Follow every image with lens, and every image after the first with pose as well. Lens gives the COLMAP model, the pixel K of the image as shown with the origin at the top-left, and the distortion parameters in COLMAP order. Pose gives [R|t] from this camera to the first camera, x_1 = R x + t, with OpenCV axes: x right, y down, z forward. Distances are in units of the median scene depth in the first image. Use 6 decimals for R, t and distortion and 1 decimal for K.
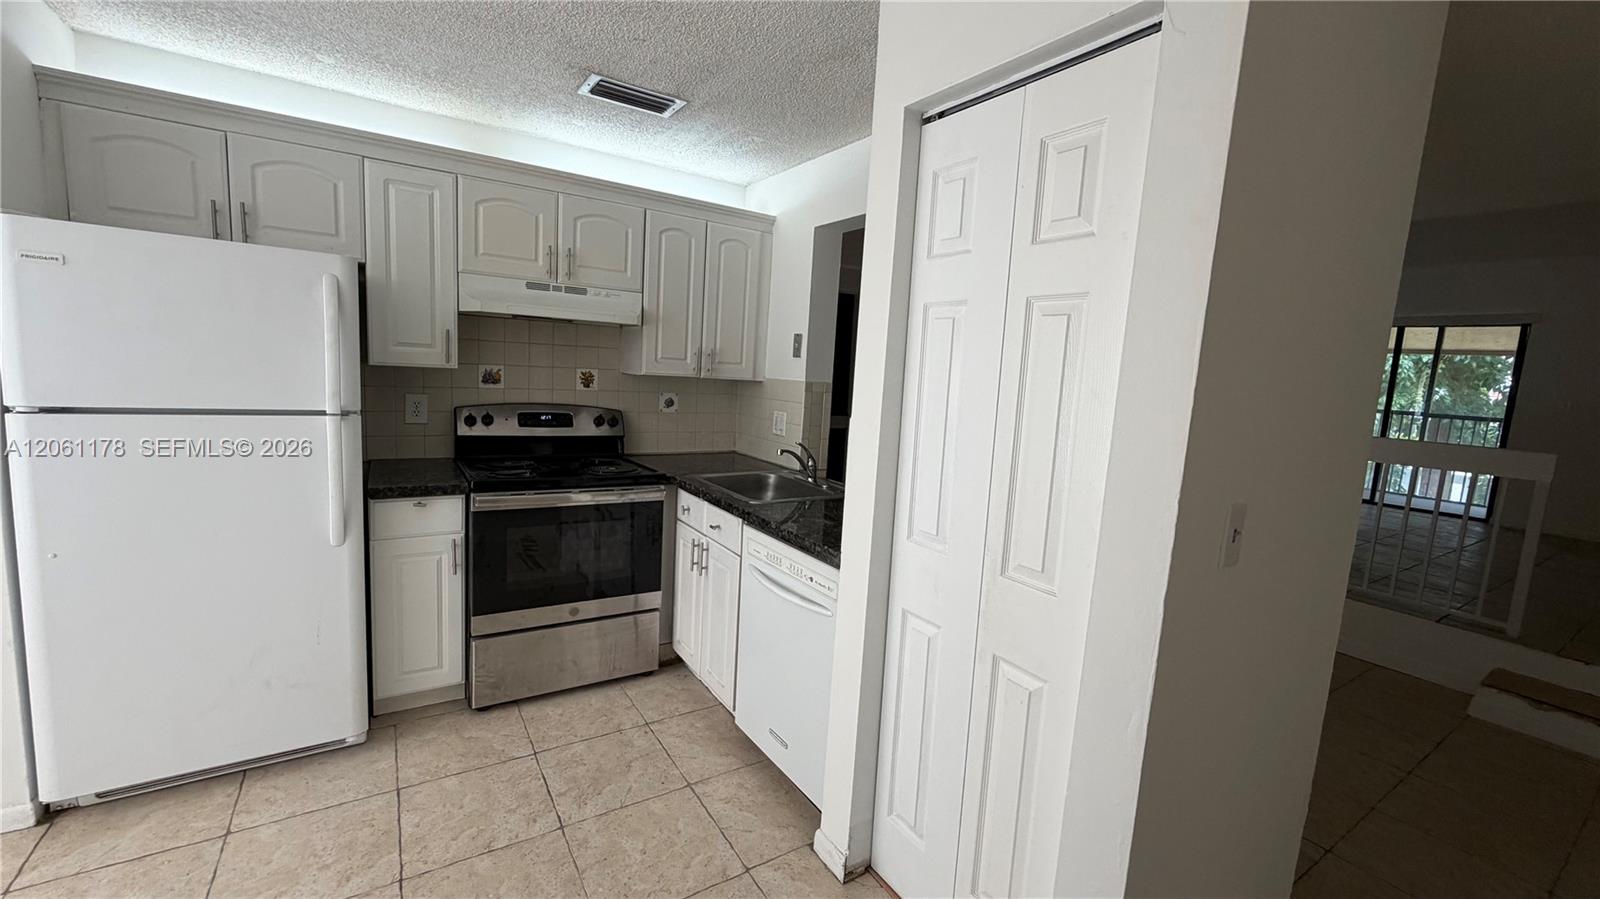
lens RADIAL K [[637.9, 0, 794.9], [0, 637.9, 447.9], [0, 0, 1]] dist [0.000469, 0.000193]
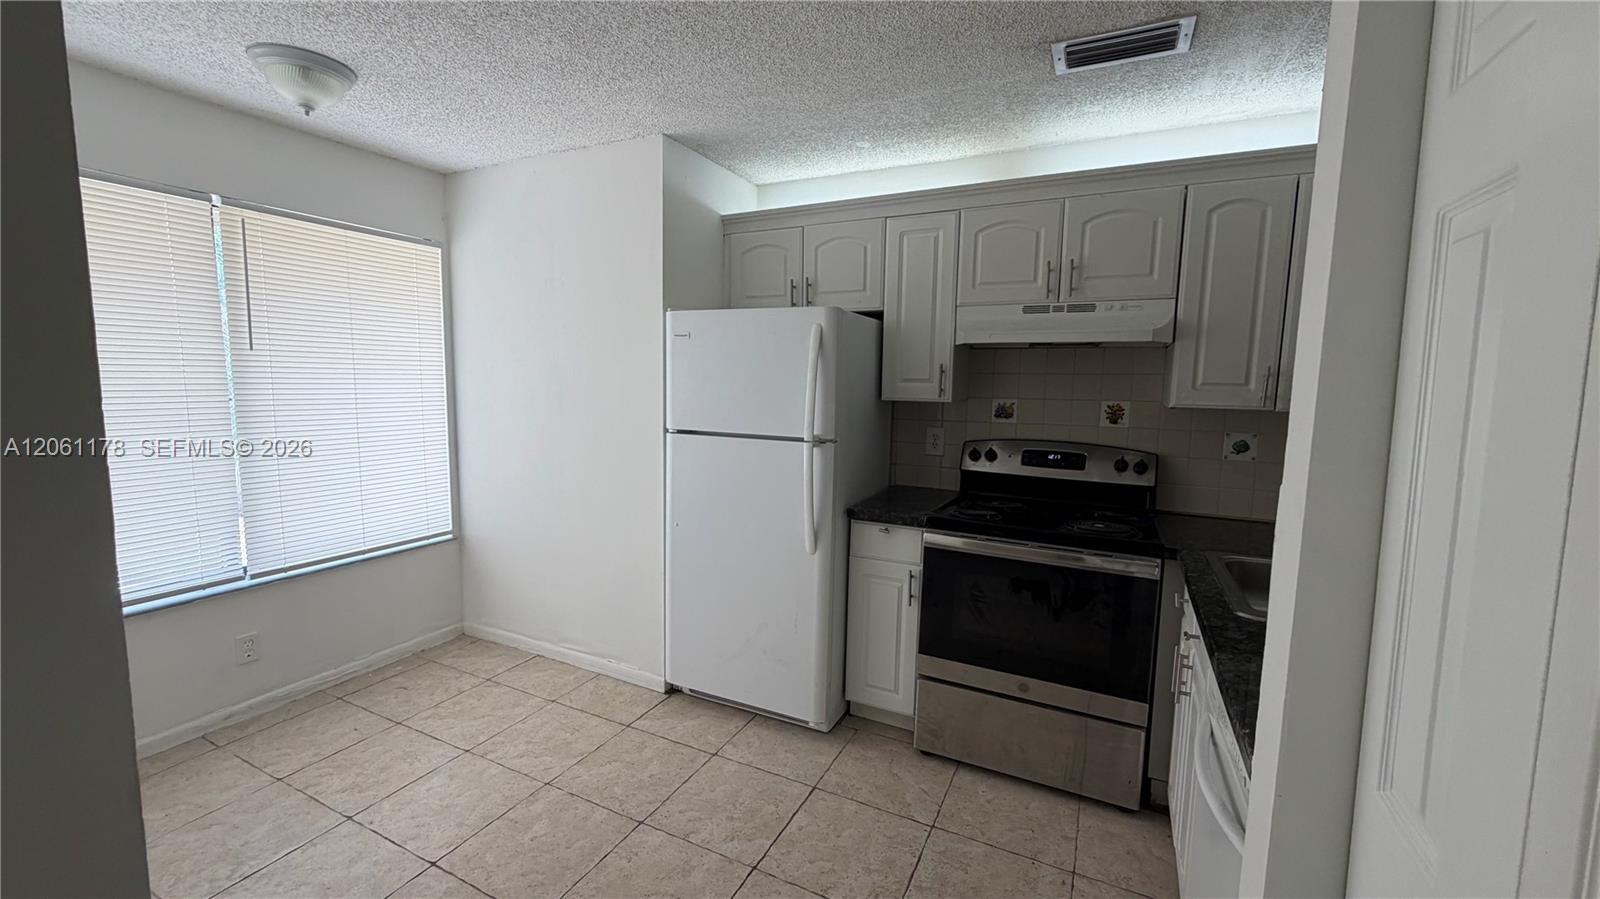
lens RADIAL K [[637.9, 0, 794.9], [0, 637.9, 447.9], [0, 0, 1]] dist [0.000469, 0.000193]
pose [[0.510655, 0.044606, -0.858628, 0.213232], [-0.096483, 0.995318, -0.005675, -0.024453], [0.854355, 0.085740, 0.512568, 0.290631]]
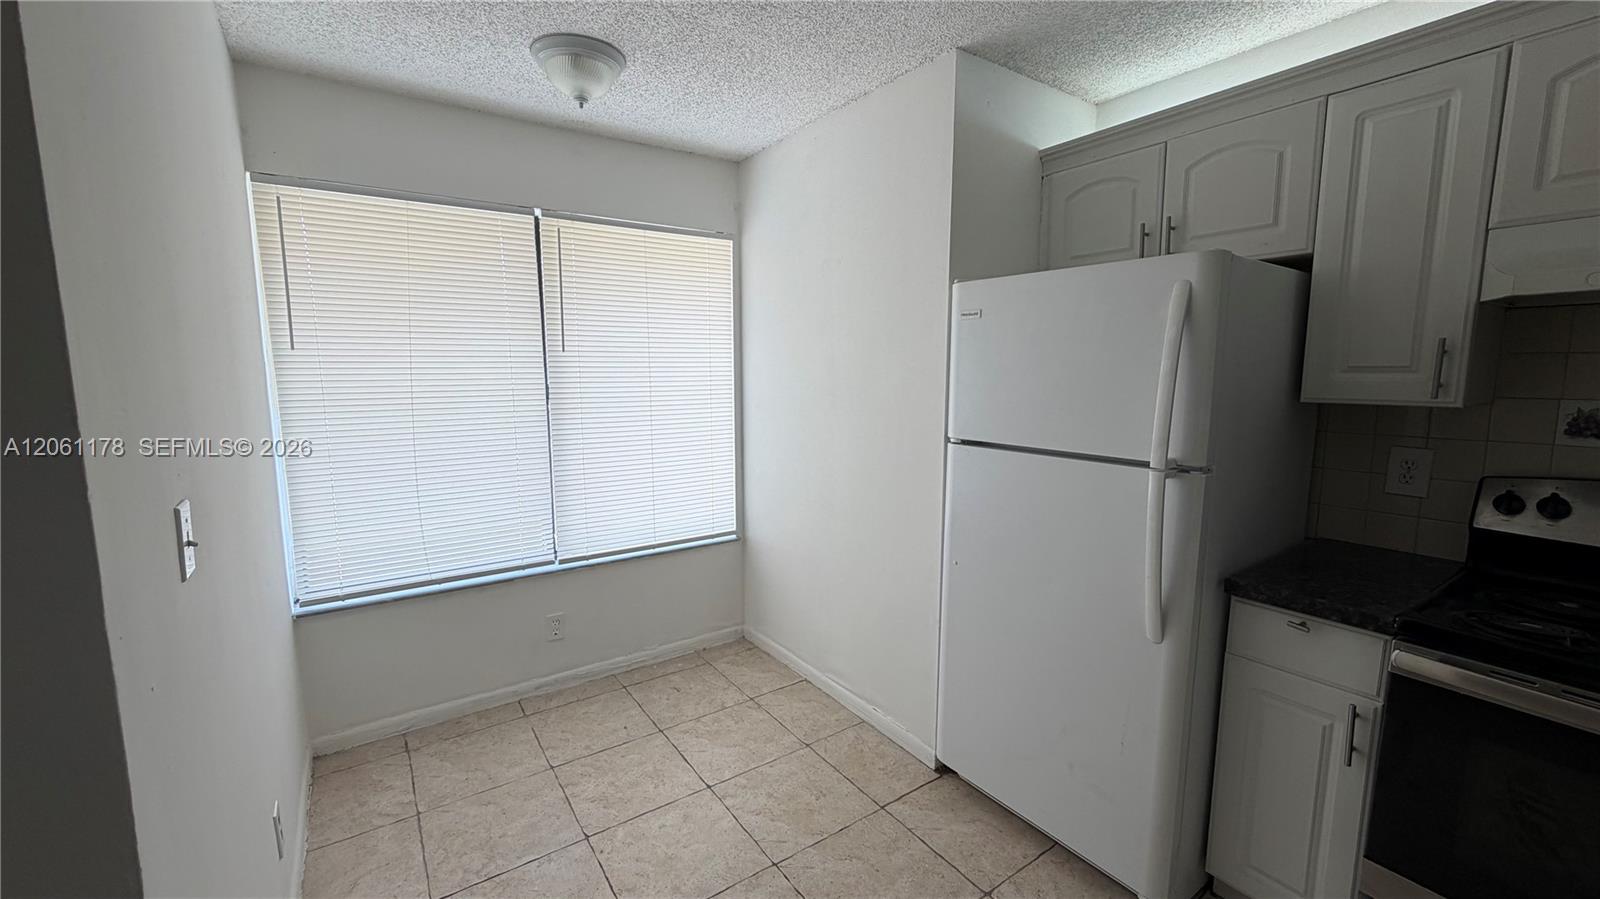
lens RADIAL K [[637.9, 0, 794.9], [0, 637.9, 447.9], [0, 0, 1]] dist [0.000469, 0.000193]
pose [[0.029109, 0.067454, -0.997298, 0.004423], [-0.123068, 0.990371, 0.063393, -0.055600], [0.991971, 0.120890, 0.037130, 0.424677]]
